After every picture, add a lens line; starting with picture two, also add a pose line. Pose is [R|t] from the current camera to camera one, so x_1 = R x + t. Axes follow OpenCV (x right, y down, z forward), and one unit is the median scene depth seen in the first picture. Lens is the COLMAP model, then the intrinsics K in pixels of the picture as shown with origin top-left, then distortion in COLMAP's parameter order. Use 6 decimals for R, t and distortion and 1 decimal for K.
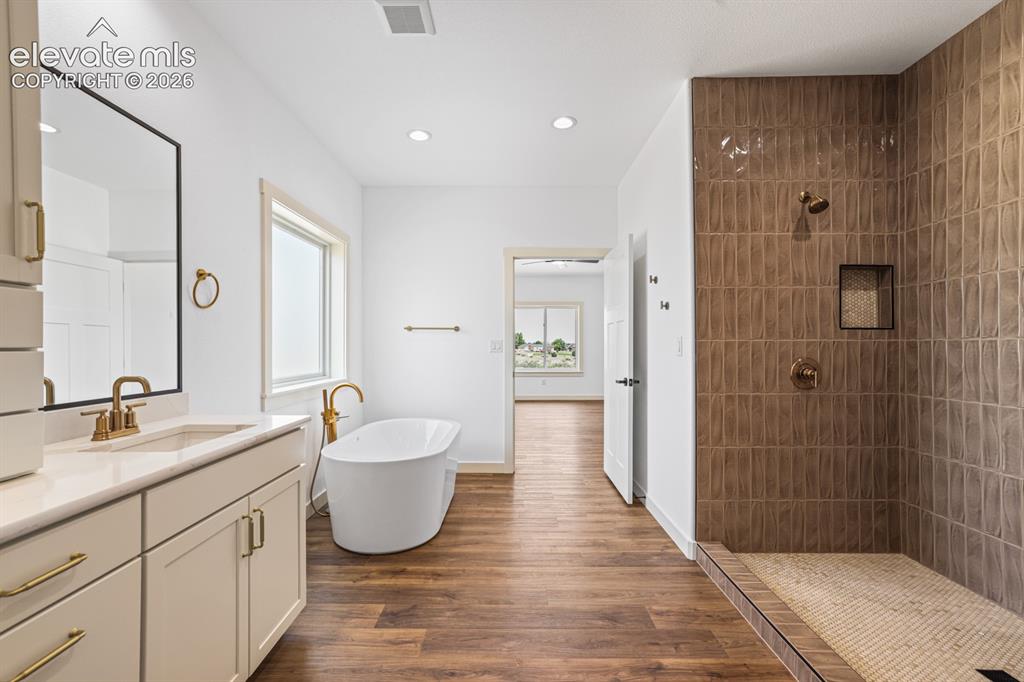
lens RADIAL K [[437.9, 0, 507.5], [0, 437.9, 345.7], [0, 0, 1]] dist [-0.023112, 0.007342]
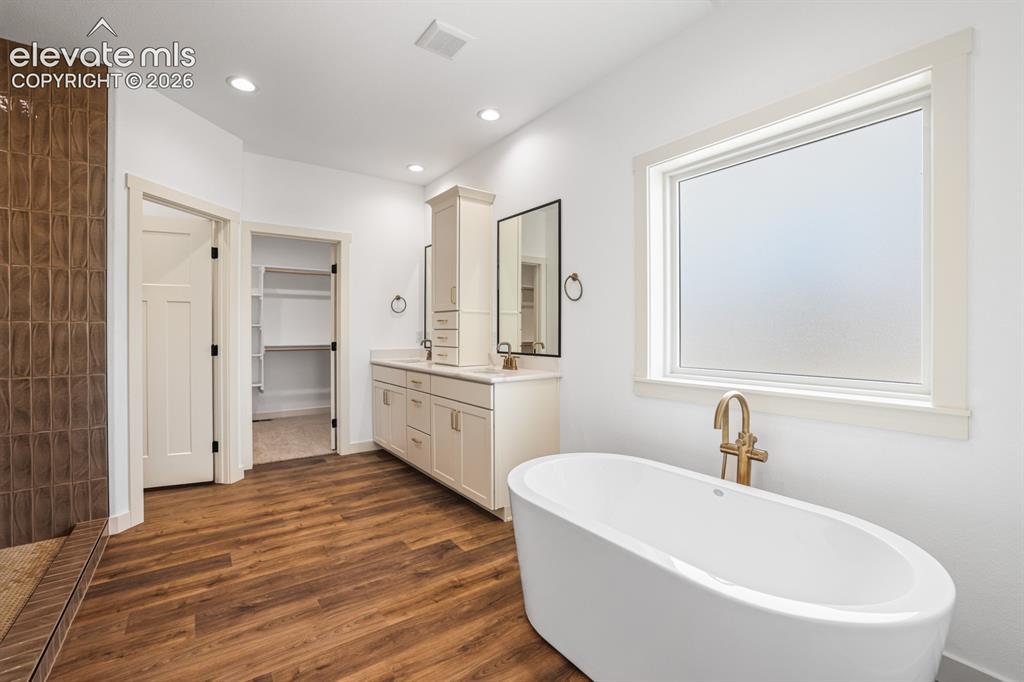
lens RADIAL K [[437.9, 0, 501.5], [0, 437.9, 331.9], [0, 0, 1]] dist [-0.023112, 0.007342]
pose [[-0.806946, 0.003377, -0.590615, 0.282772], [0.000758, 0.999989, 0.004682, 0.004605], [0.590625, 0.003331, -0.806940, 1.738623]]
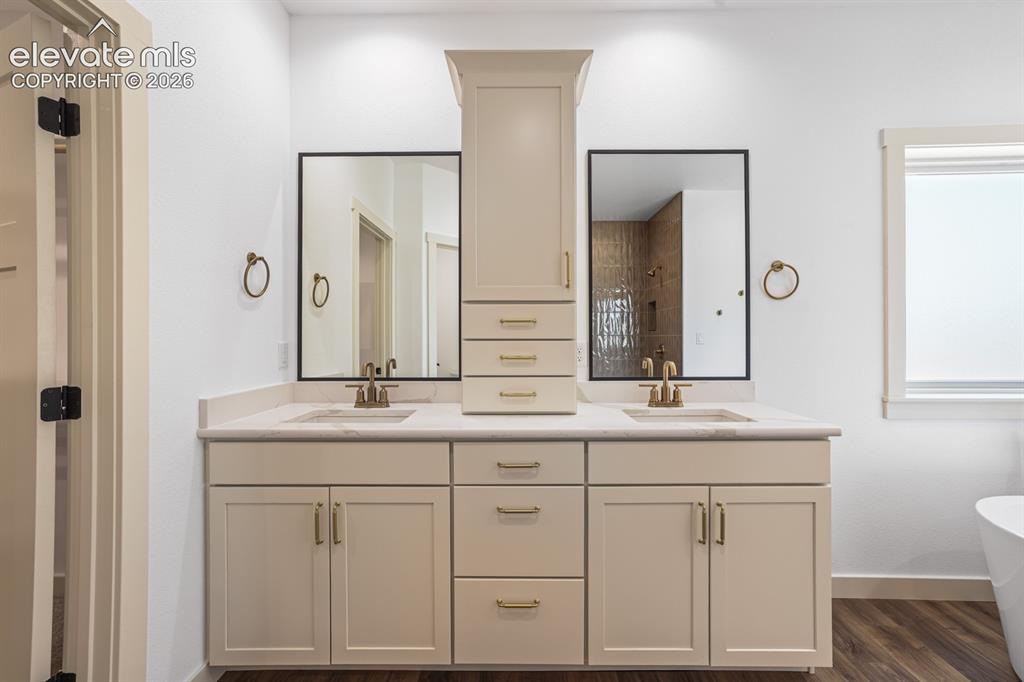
lens RADIAL K [[437.9, 0, 517.3], [0, 437.9, 335.3], [0, 0, 1]] dist [-0.023112, 0.007342]
pose [[-0.010389, -0.004246, -0.999937, 0.262133], [0.003028, 0.999986, -0.004277, -0.001070], [0.999941, -0.003072, -0.010376, 0.352996]]
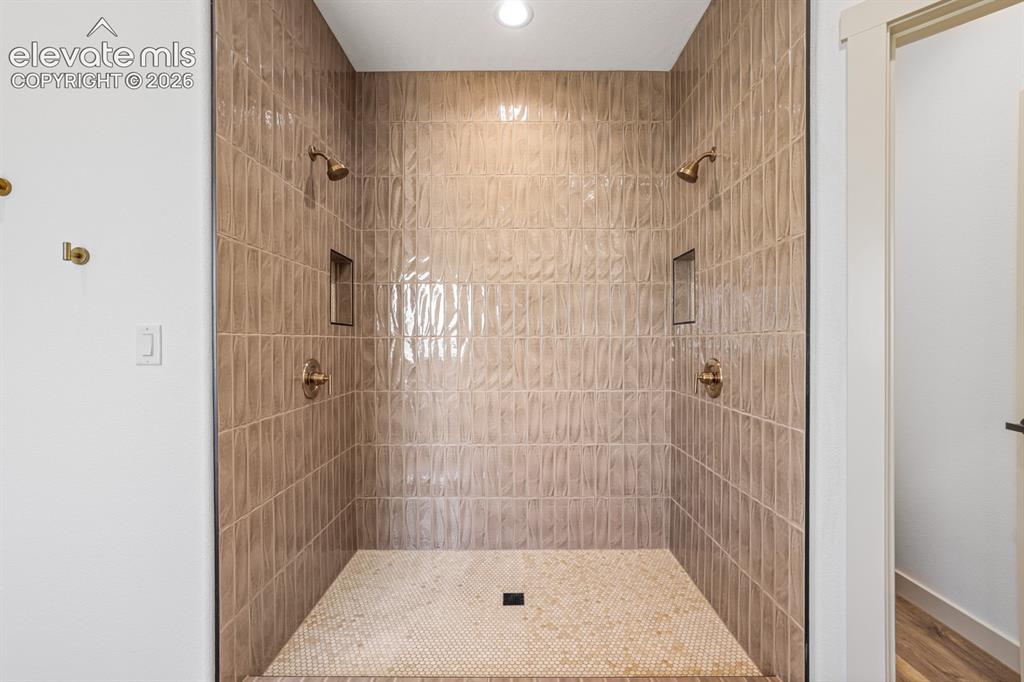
lens RADIAL K [[437.9, 0, 521.5], [0, 437.9, 340.9], [0, 0, 1]] dist [-0.023112, 0.007342]
pose [[-0.021534, 0.000875, 0.999768, -0.109679], [0.000698, 0.999999, -0.000860, -0.003365], [-0.999768, 0.000679, -0.021534, 0.665997]]
